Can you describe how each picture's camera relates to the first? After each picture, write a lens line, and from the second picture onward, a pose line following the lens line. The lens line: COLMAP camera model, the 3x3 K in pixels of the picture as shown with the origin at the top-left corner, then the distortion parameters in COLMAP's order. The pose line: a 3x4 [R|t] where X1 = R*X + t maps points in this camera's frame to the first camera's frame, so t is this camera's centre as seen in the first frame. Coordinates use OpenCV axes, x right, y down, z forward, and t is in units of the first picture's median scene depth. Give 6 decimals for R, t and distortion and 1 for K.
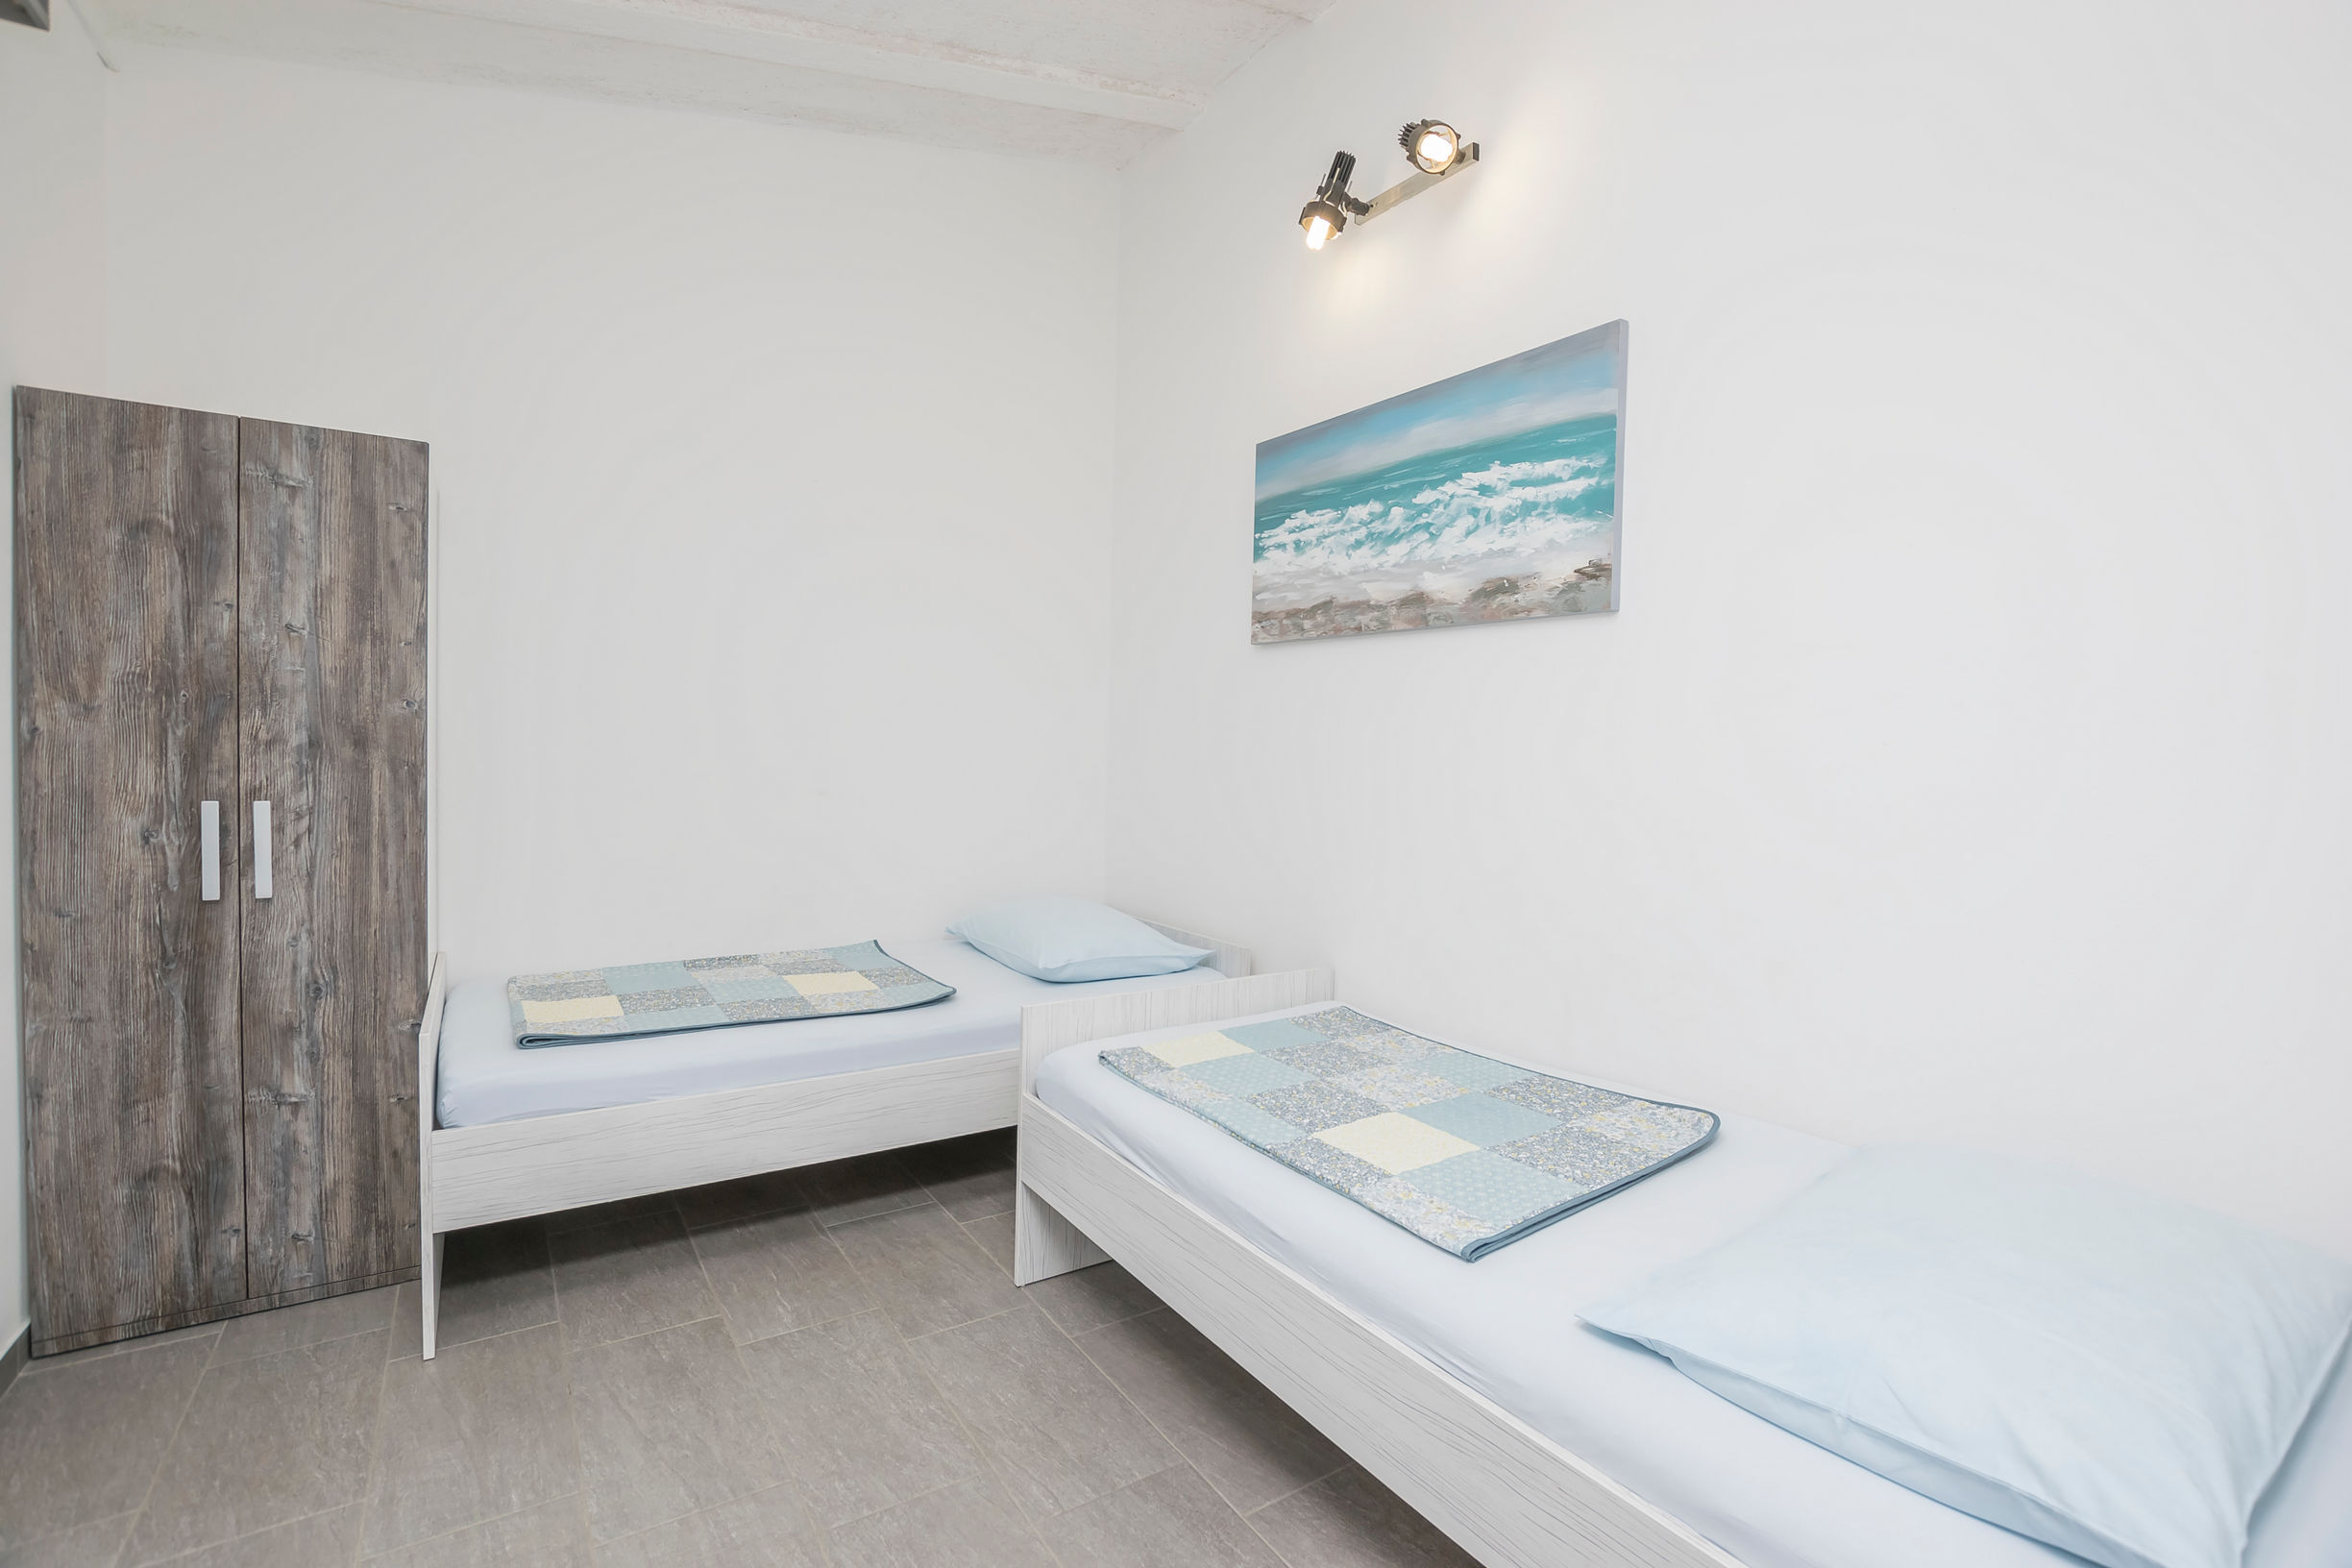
lens RADIAL K [[1046.1, 0, 1176.0], [0, 1046.1, 784.0], [0, 0, 1]] dist [-0.018599, 0.000059]
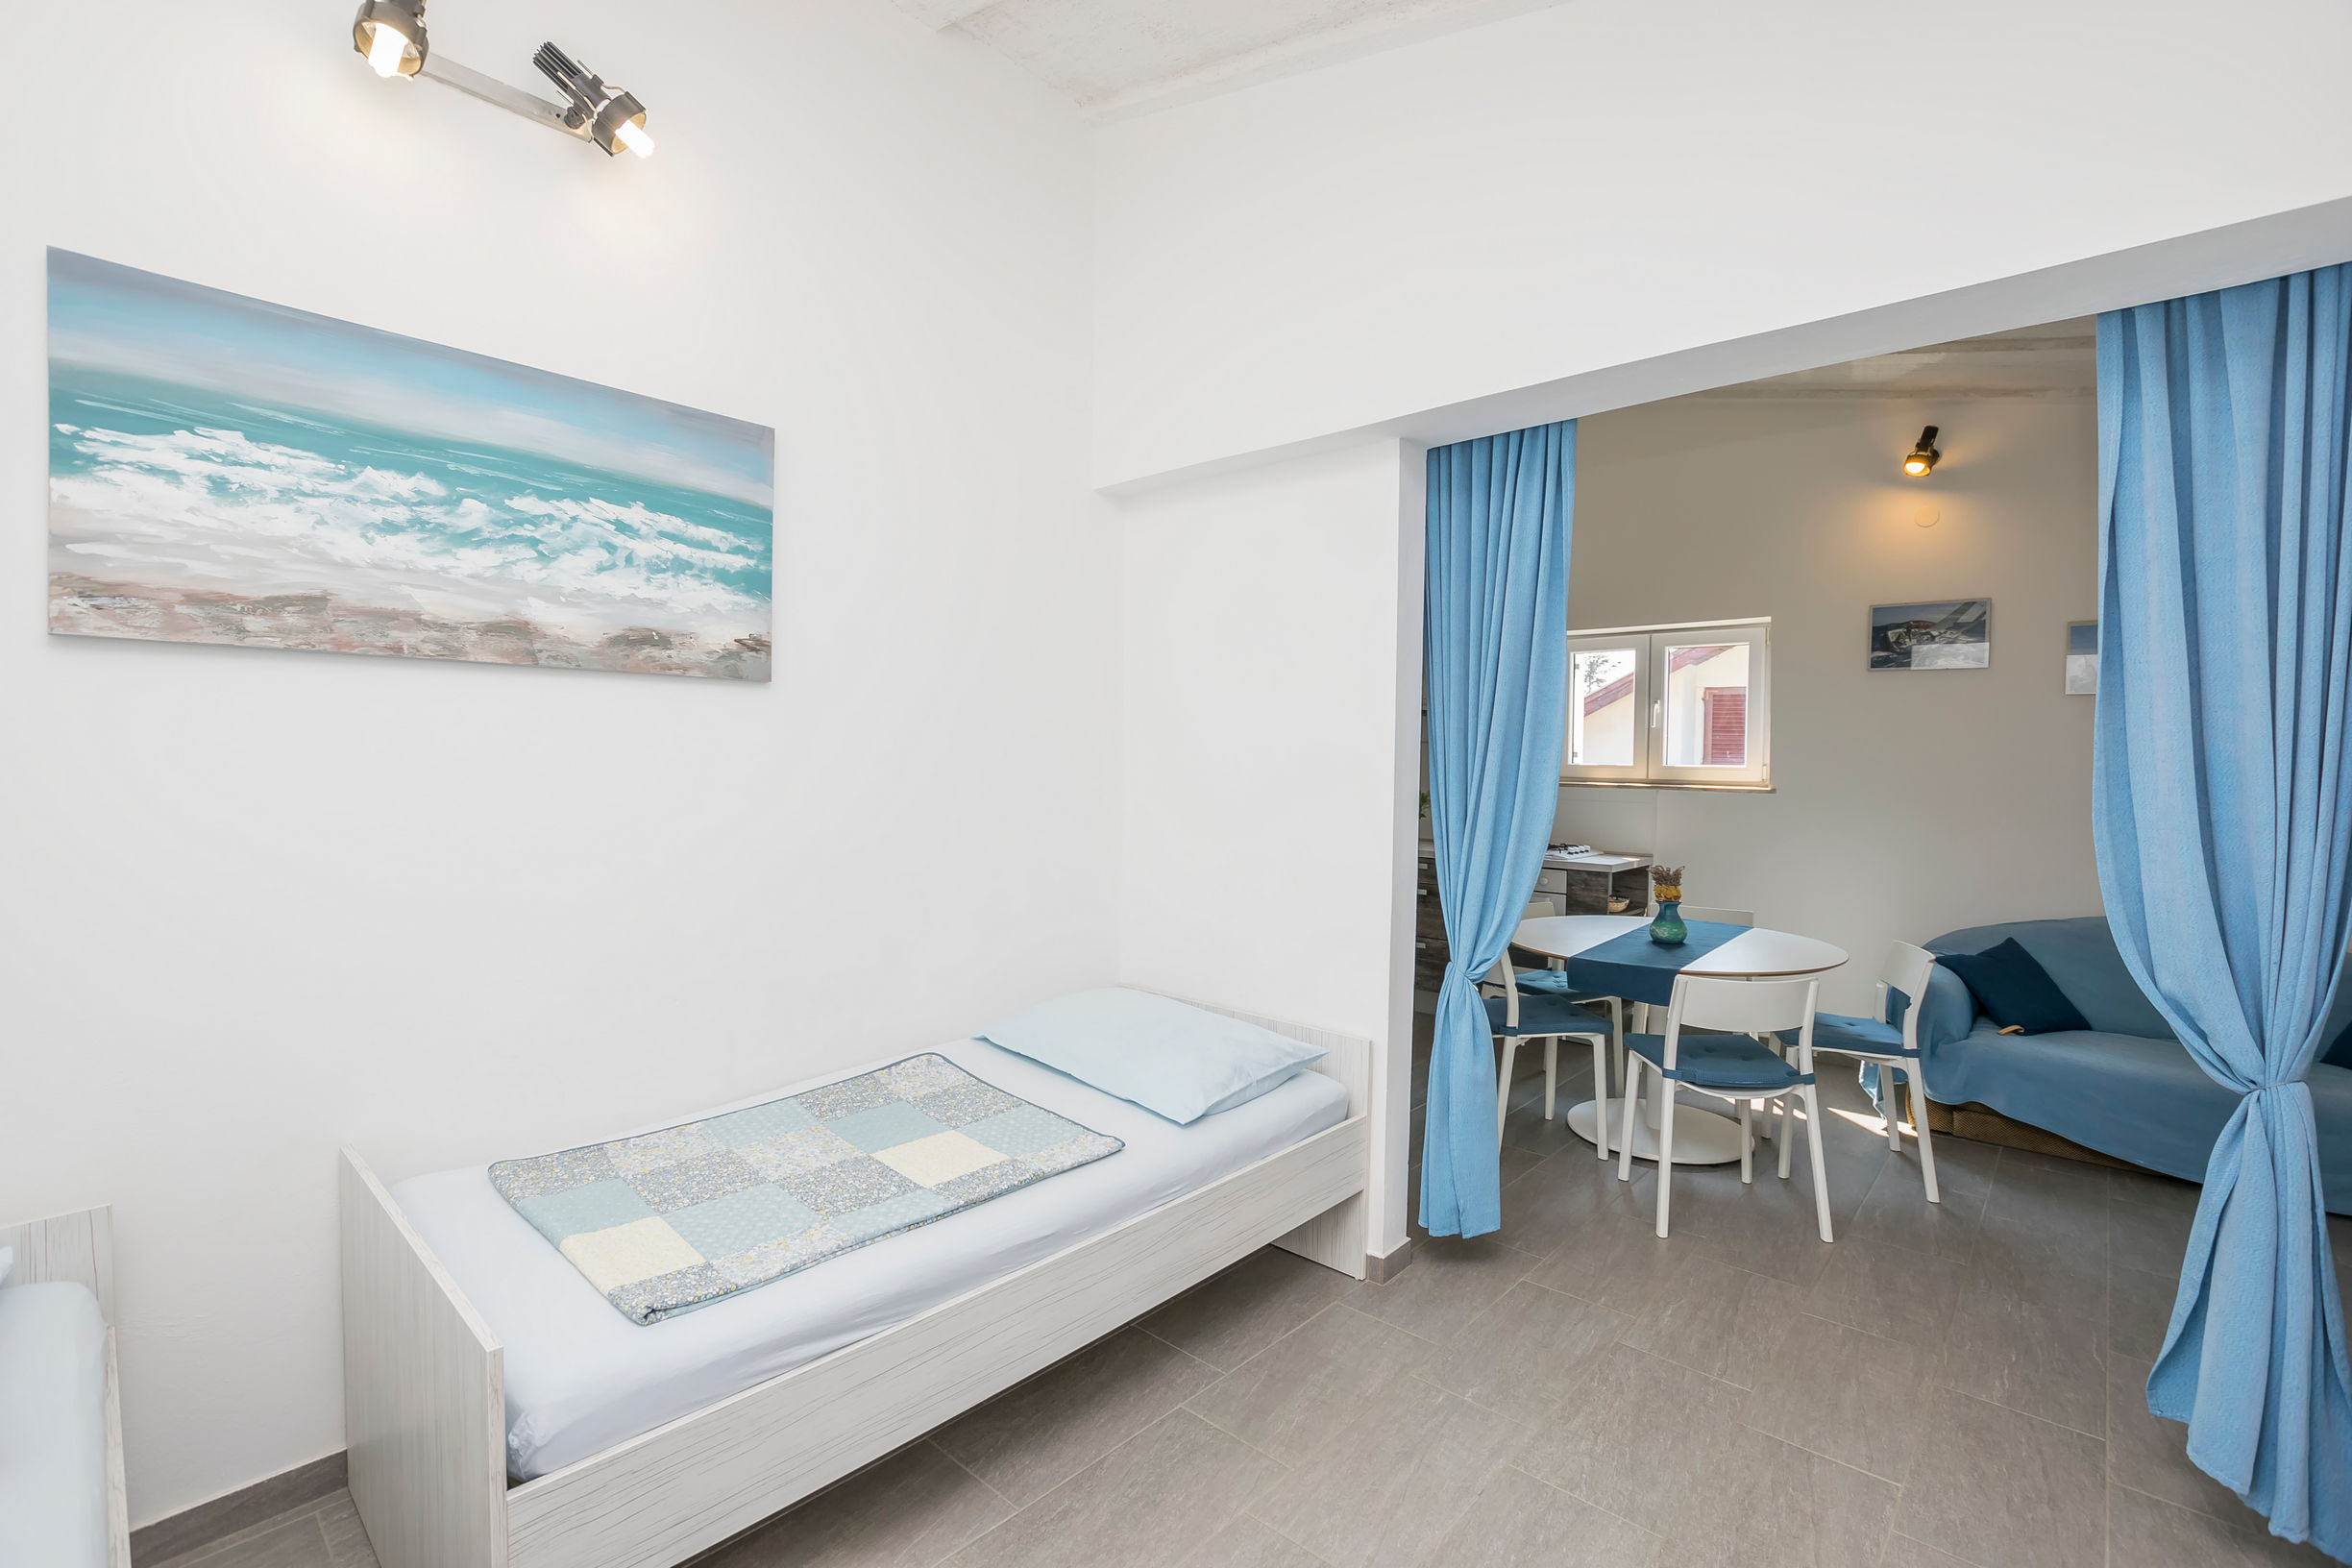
lens RADIAL K [[1046.1, 0, 1176.0], [0, 1046.1, 784.0], [0, 0, 1]] dist [-0.018599, 0.000059]
pose [[-0.237885, -0.060118, 0.969431, -0.713681], [0.012800, 0.997802, 0.065019, -0.109849], [-0.971209, 0.027875, -0.236592, 0.746423]]
